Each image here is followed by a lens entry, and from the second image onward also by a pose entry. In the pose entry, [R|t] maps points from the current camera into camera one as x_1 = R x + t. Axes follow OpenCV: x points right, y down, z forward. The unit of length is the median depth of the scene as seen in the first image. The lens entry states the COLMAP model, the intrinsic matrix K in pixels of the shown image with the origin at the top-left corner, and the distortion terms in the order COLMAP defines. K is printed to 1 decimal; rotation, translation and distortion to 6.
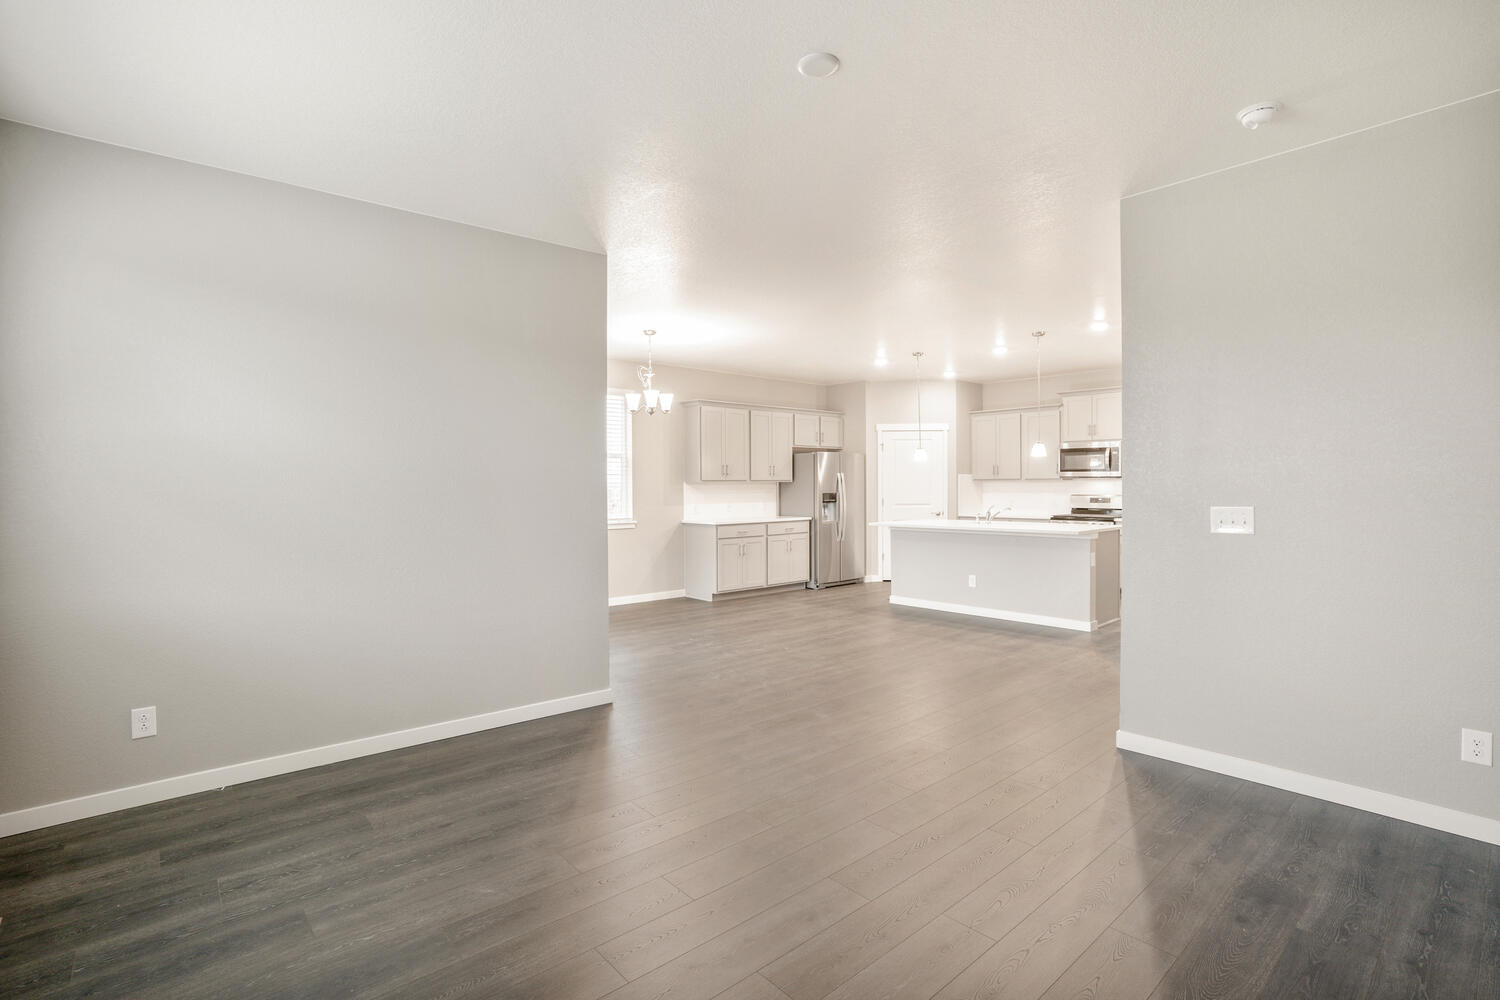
lens RADIAL K [[702.4, 0, 750.0], [0, 702.4, 500.0], [0, 0, 1]] dist [-0.033836, 0.000038]
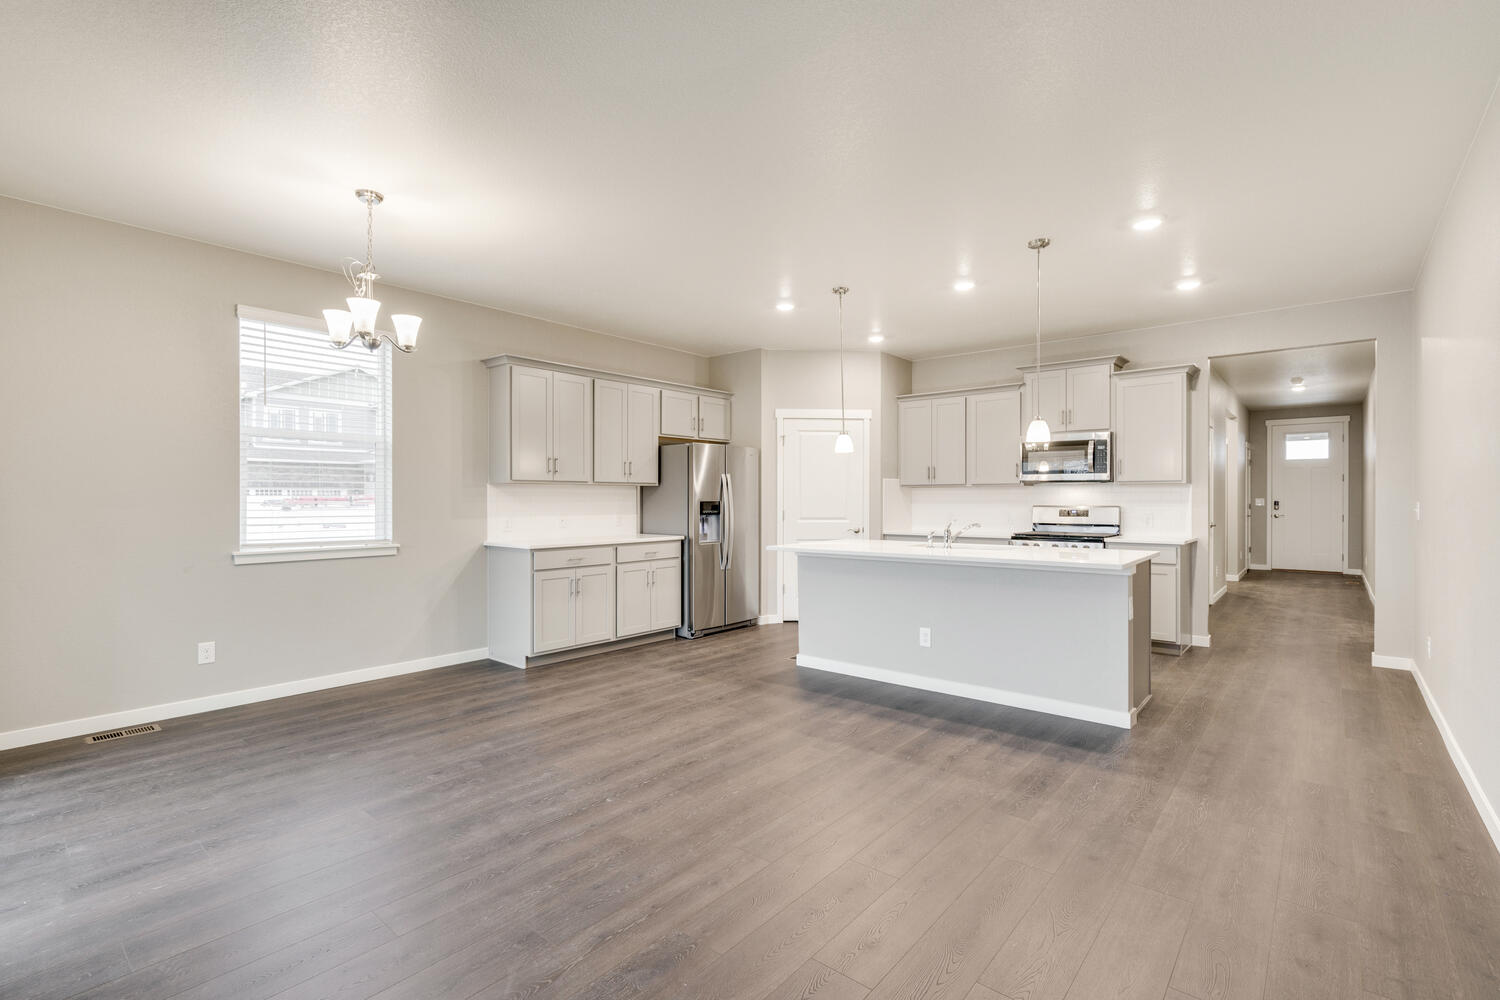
lens RADIAL K [[681.7, 0, 743.6], [0, 681.7, 510.4], [0, 0, 1]] dist [-0.000822, 0.000101]
pose [[0.989847, 0.003859, 0.142083, 0.051180], [-0.003135, 0.999981, -0.005321, 0.002655], [-0.142100, 0.004822, 0.989841, 0.331758]]
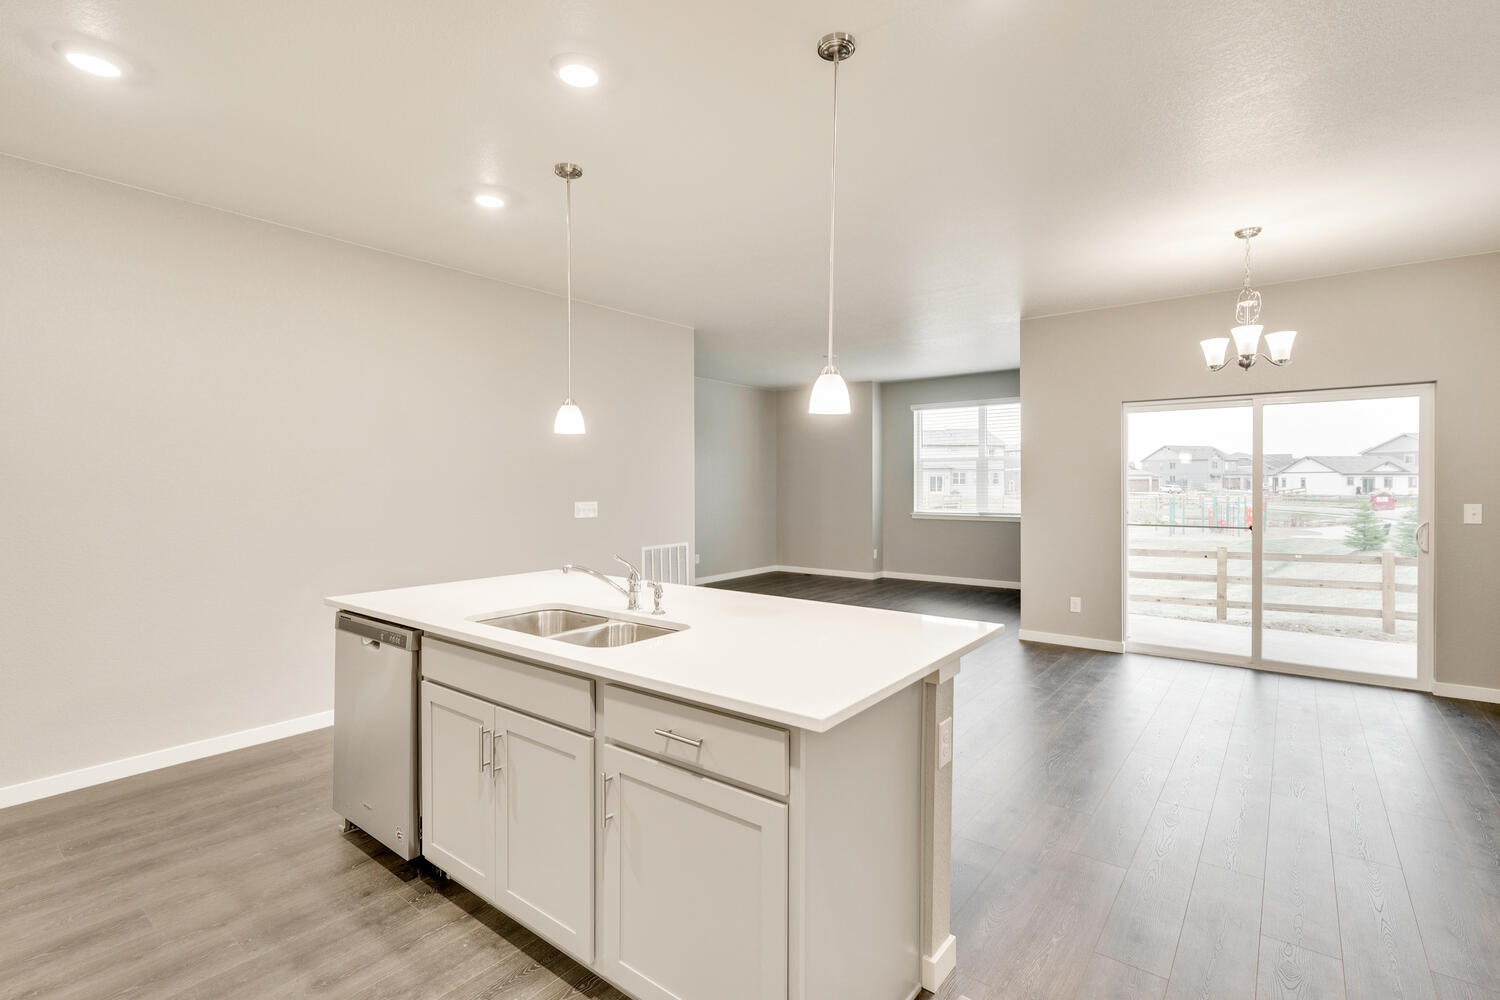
lens RADIAL K [[690.7, 0, 750.8], [0, 690.7, 486.5], [0, 0, 1]] dist [-0.000181, -0.000044]
pose [[-0.982624, 0.009539, -0.185362, 0.292534], [0.004270, 0.999576, 0.028808, -0.029211], [0.185558, 0.027516, -0.982248, 1.121709]]
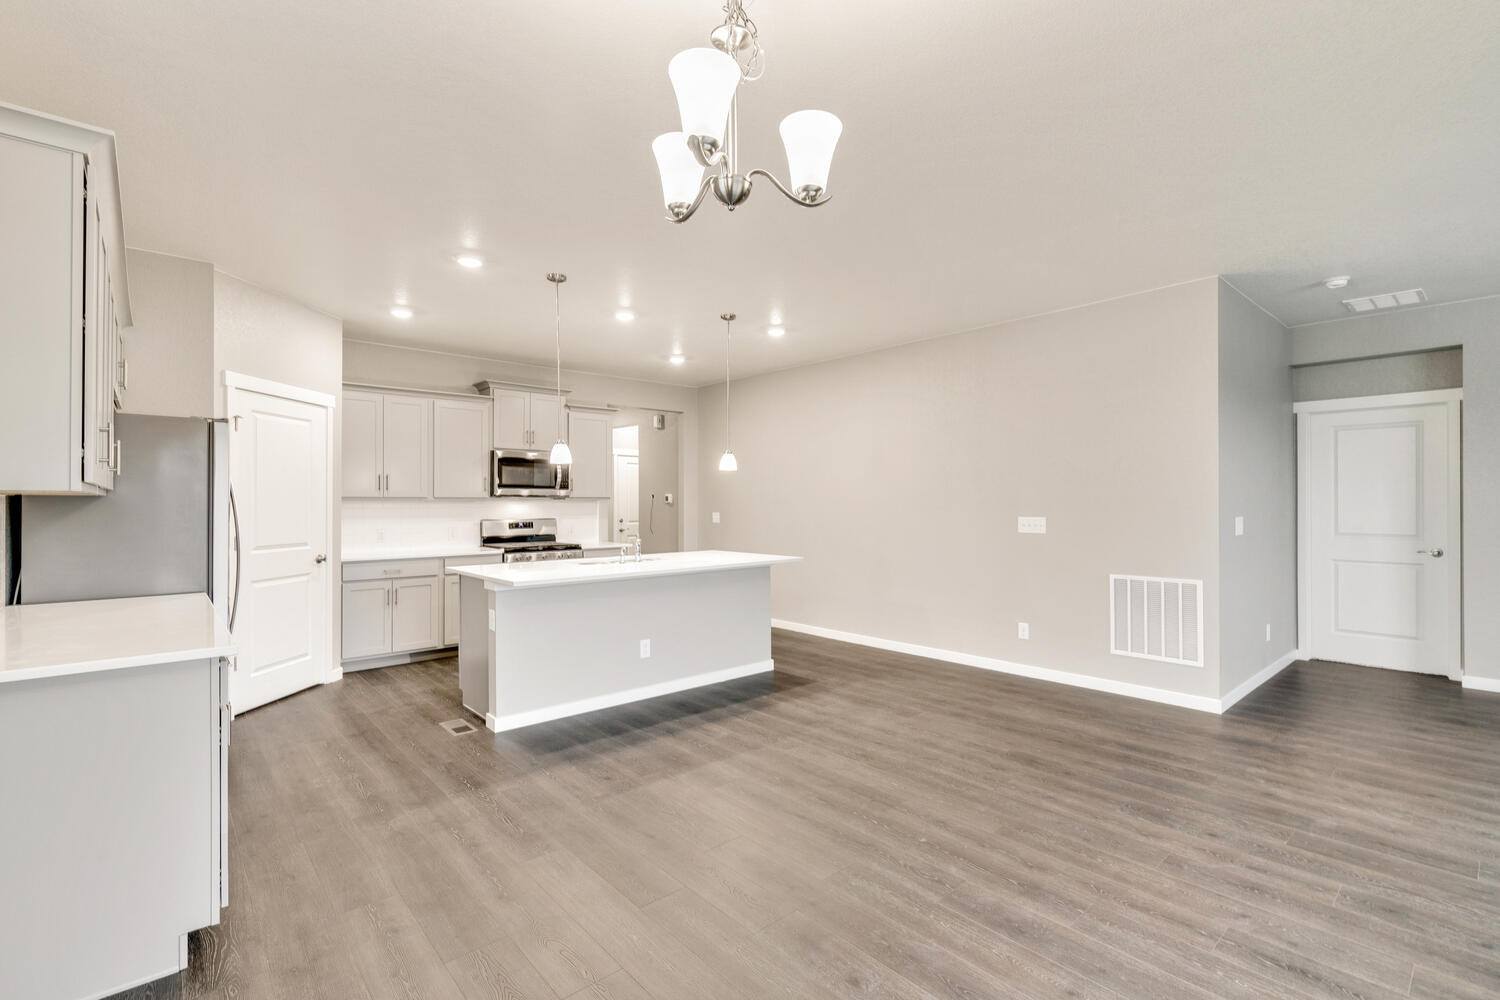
lens RADIAL K [[678.0, 0, 745.1], [0, 678.0, 497.5], [0, 0, 1]] dist [-0.002121, -0.000276]
pose [[0.002270, 0.014497, 0.999892, -0.278347], [0.025124, 0.999578, -0.014549, -0.013633], [-0.999682, 0.025154, 0.001905, 0.743205]]
